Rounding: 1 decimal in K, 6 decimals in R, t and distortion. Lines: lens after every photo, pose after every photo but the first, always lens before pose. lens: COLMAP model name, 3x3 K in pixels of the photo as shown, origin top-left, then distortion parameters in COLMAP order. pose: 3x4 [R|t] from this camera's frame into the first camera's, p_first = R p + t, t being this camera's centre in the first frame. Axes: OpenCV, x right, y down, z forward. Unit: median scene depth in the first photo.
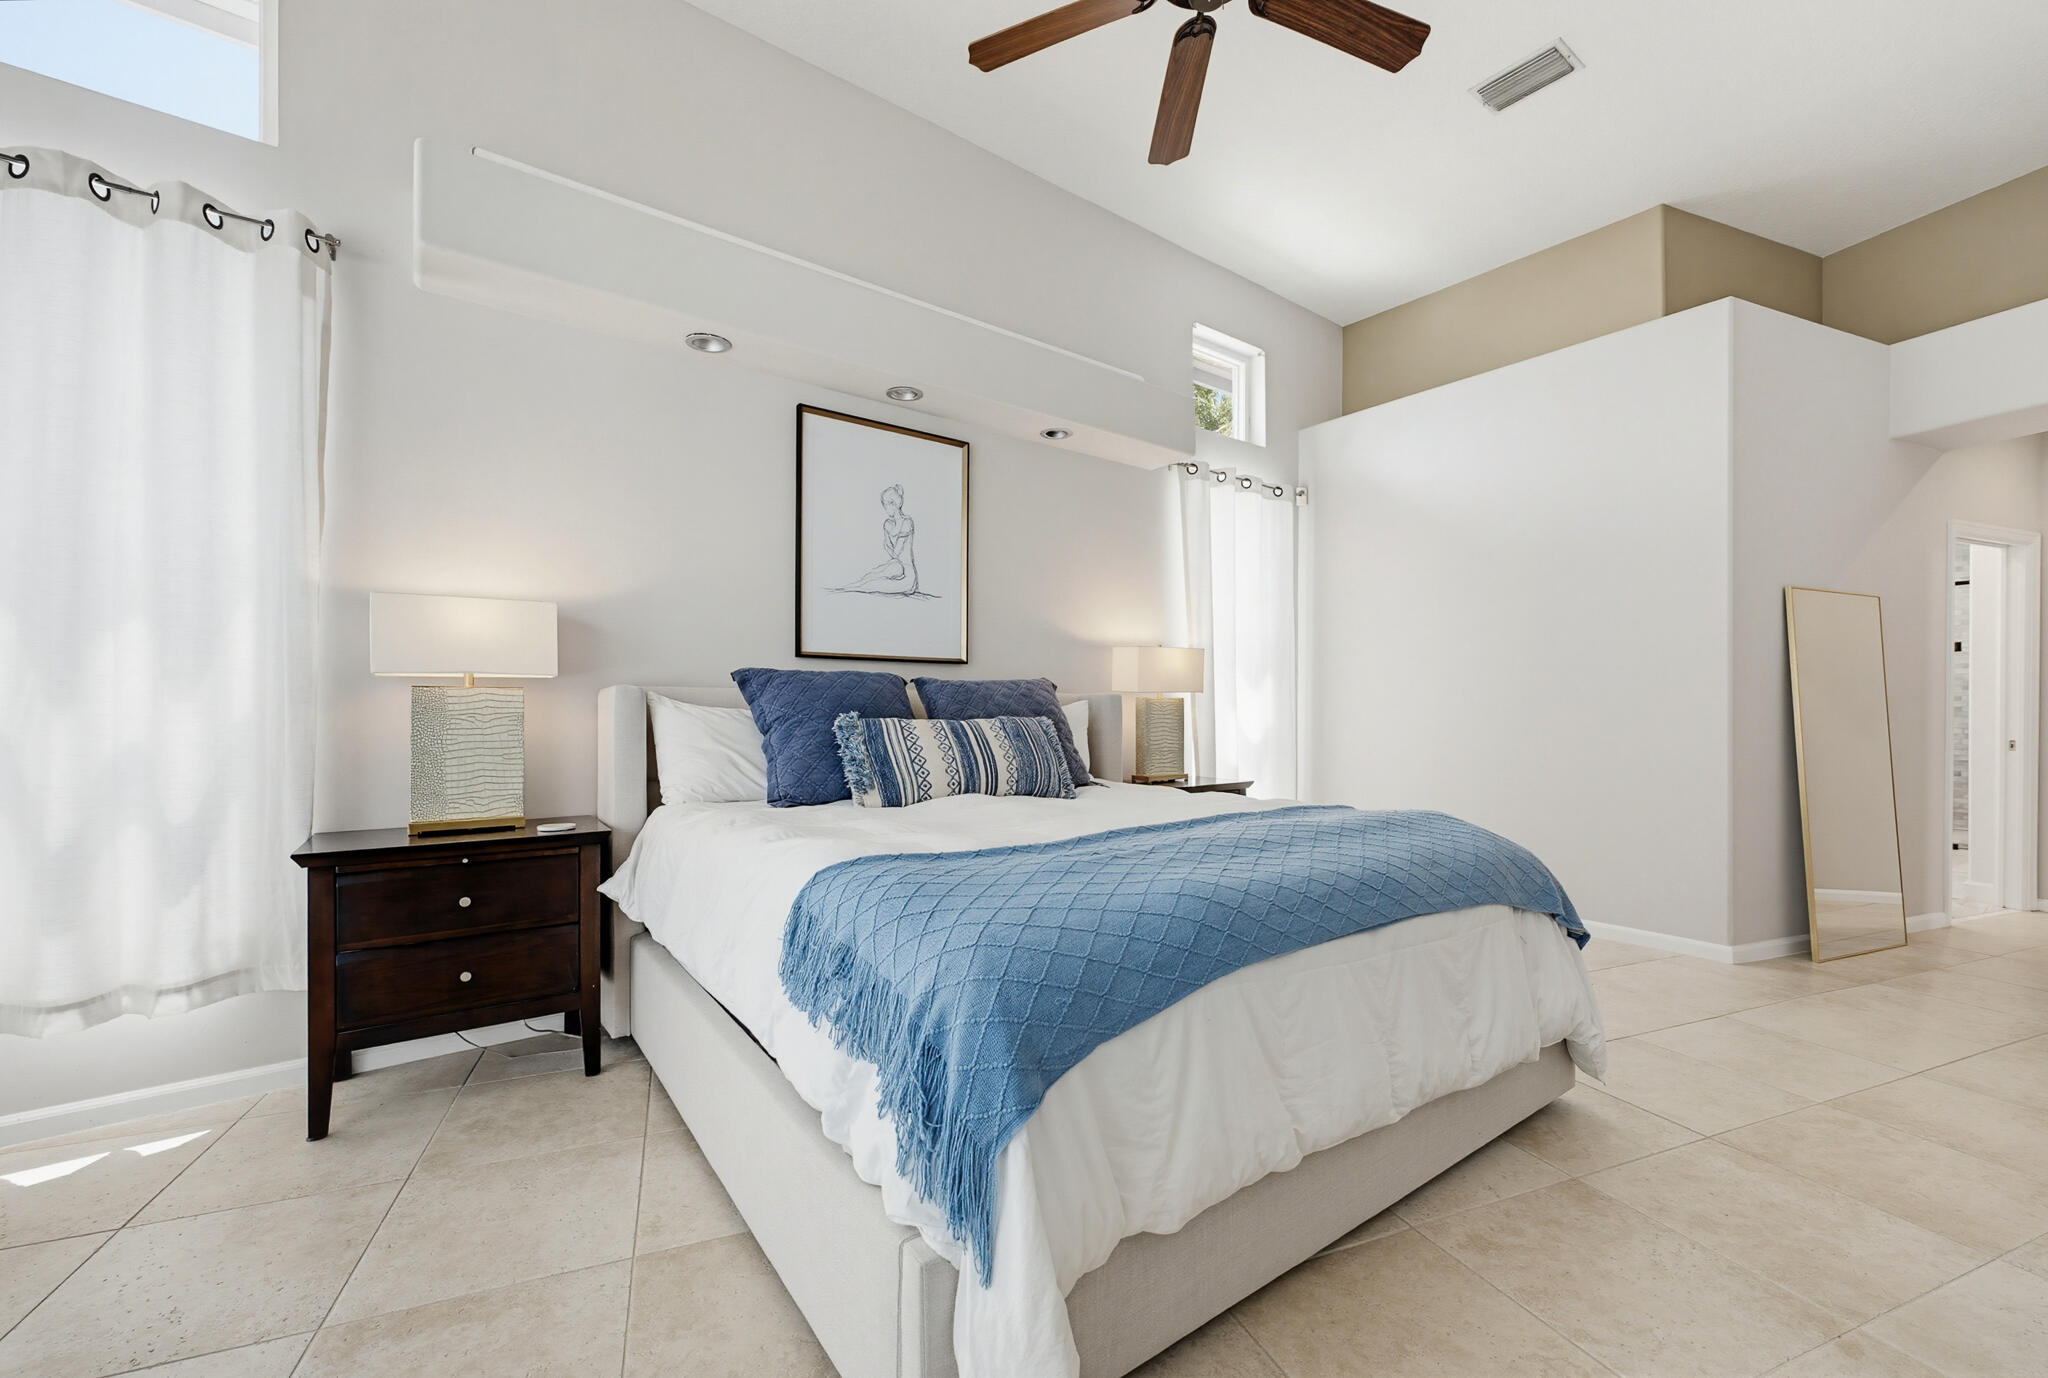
lens RADIAL K [[819.3, 0, 1018.9], [0, 819.3, 702.9], [0, 0, 1]] dist [0.003613, 0.000171]
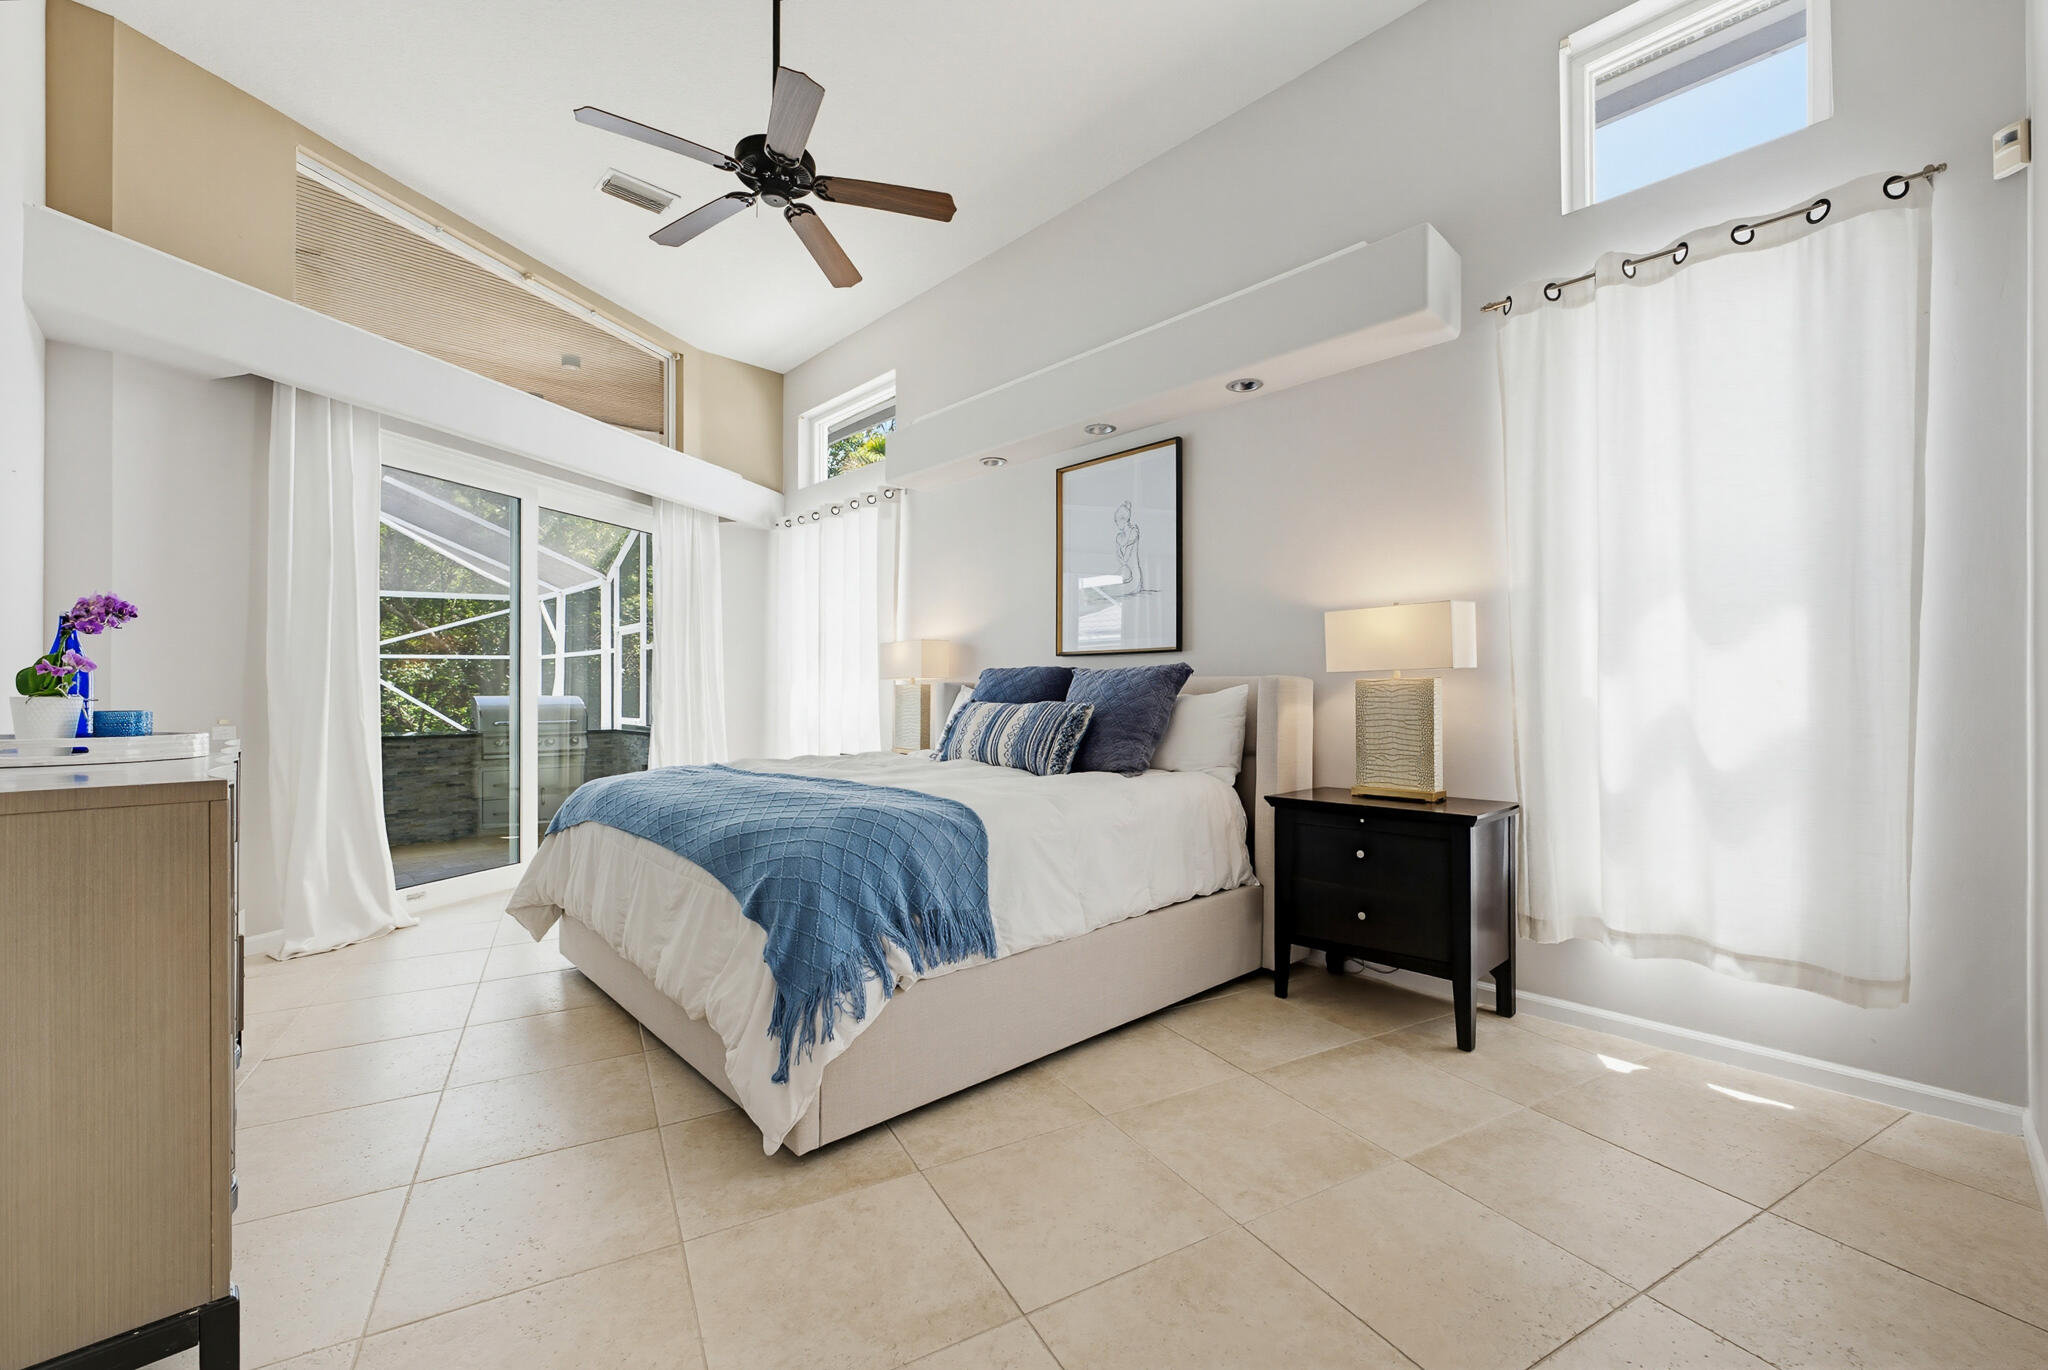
lens RADIAL K [[830.9, 0, 1036.7], [0, 830.9, 677.0], [0, 0, 1]] dist [-0.000255, -0.000087]
pose [[0.125198, -0.022455, -0.991878, 0.979371], [0.003355, 0.999748, -0.022209, 0.006360], [0.992126, -0.000548, 0.125242, 0.723159]]
